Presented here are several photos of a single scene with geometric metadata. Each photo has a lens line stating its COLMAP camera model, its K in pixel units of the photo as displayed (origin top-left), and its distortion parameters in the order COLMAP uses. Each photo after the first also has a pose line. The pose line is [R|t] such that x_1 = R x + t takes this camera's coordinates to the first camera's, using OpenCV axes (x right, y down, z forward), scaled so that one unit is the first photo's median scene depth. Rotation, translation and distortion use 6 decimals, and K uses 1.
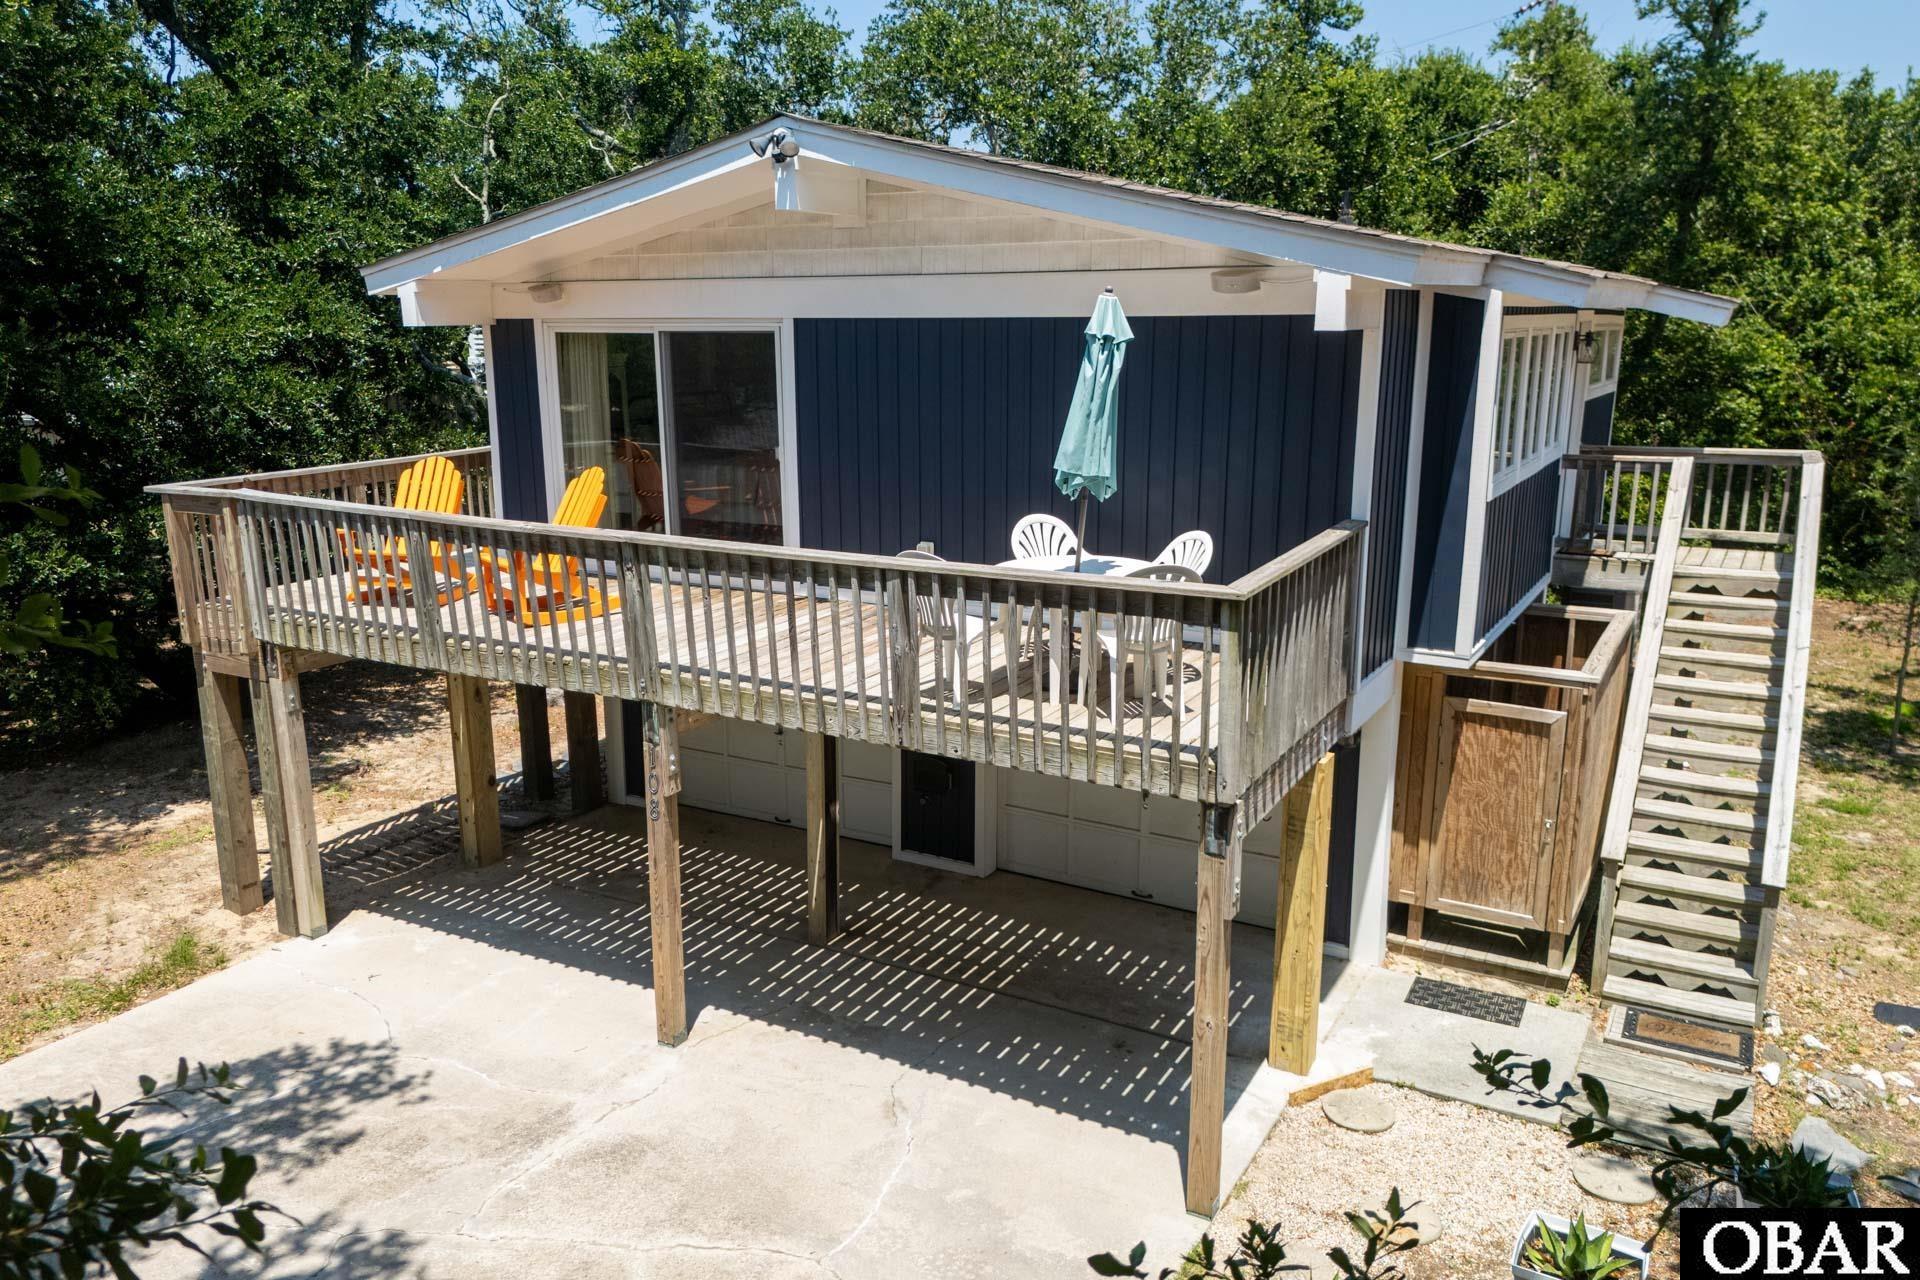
lens RADIAL K [[1425.5, 0, 971.1], [0, 1425.5, 636.4], [0, 0, 1]] dist [0.012102, 0.012190]
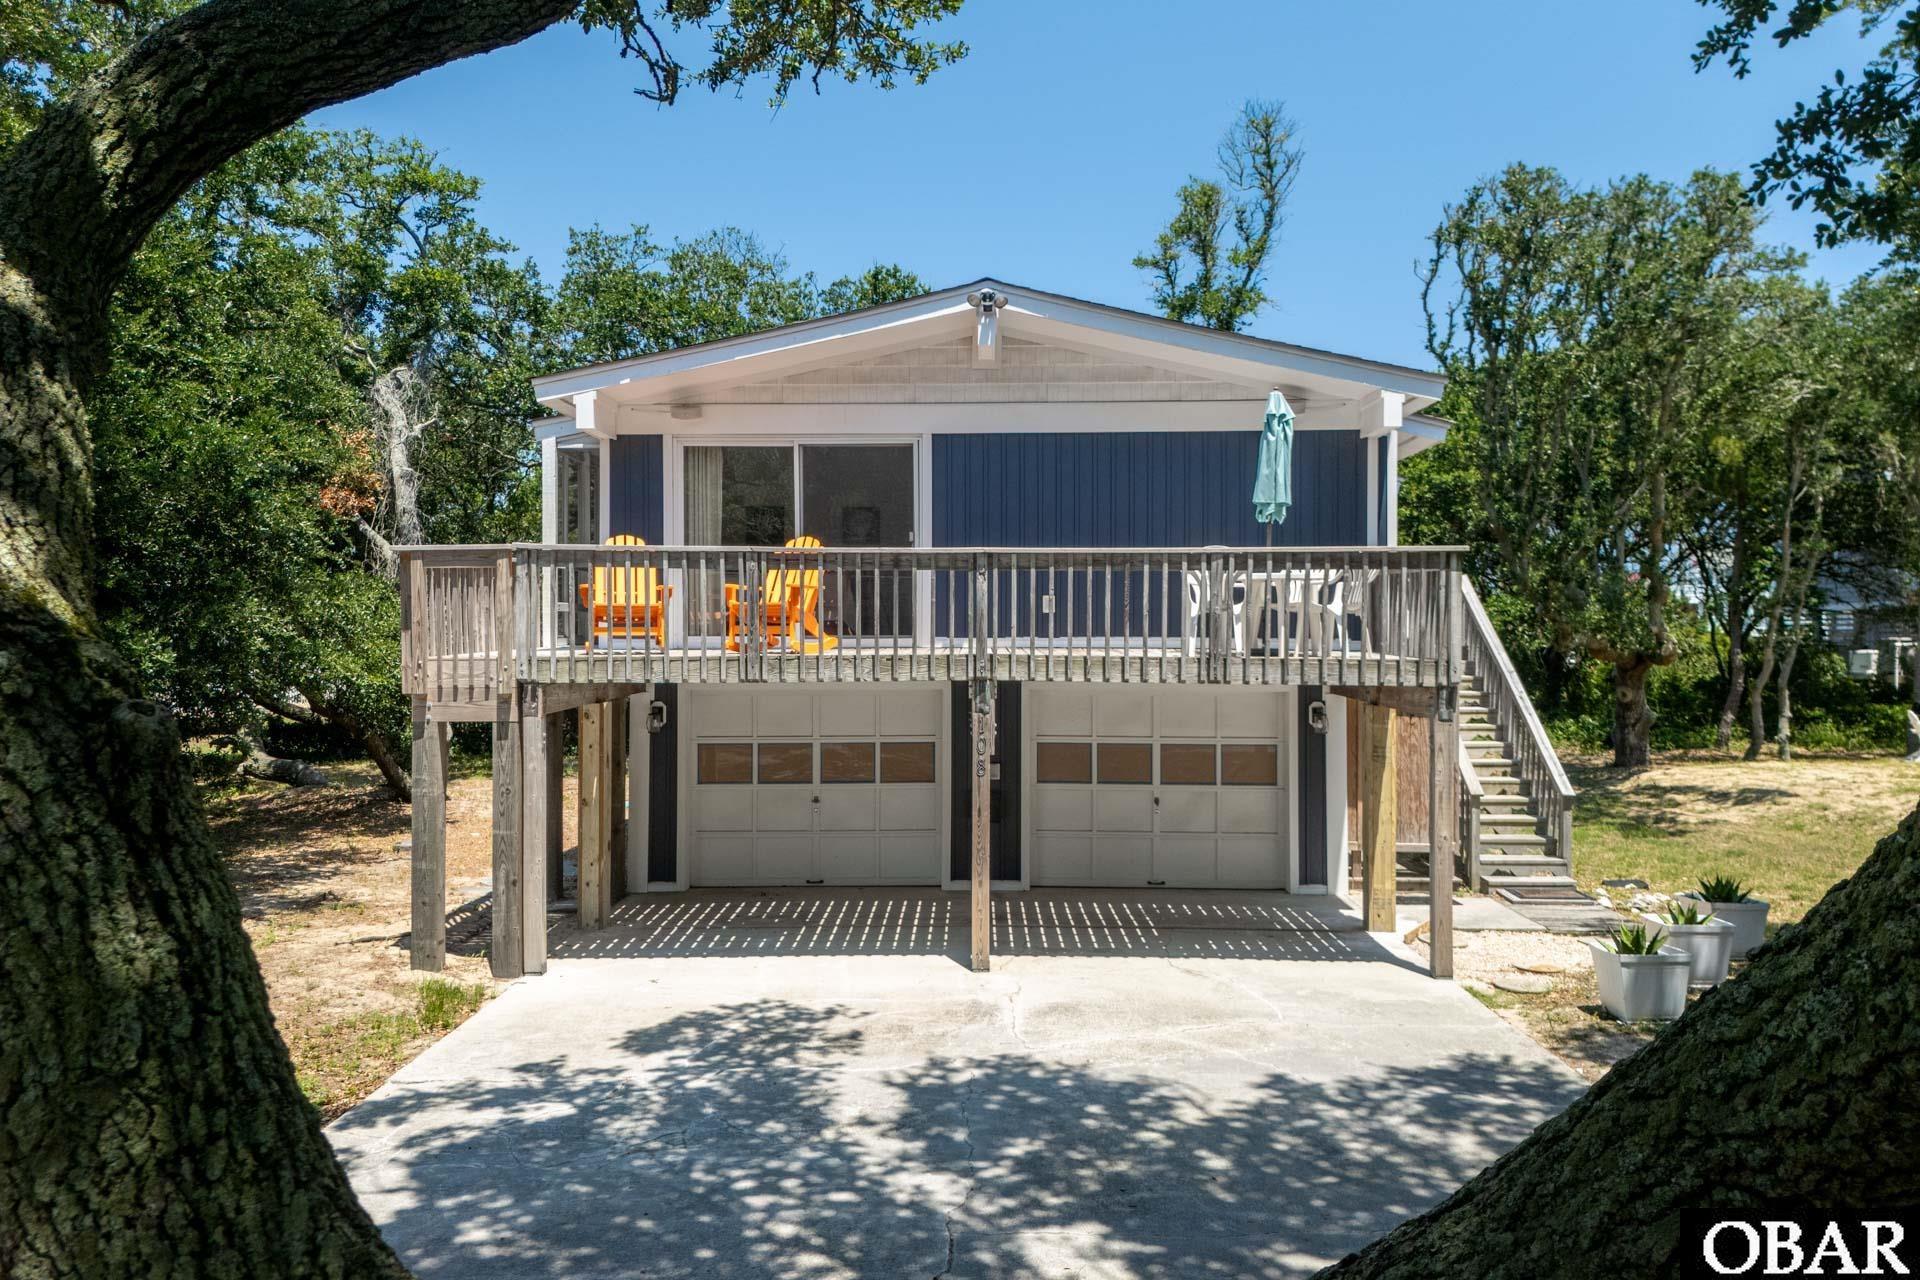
lens RADIAL K [[1425.5, 0, 922.0], [0, 1425.5, 608.7], [0, 0, 1]] dist [0.012102, 0.012190]
pose [[0.877259, 0.016408, 0.479737, -0.808241], [0.104724, 0.968799, -0.224637, 0.241574], [-0.468455, 0.247304, 0.848169, -0.073725]]
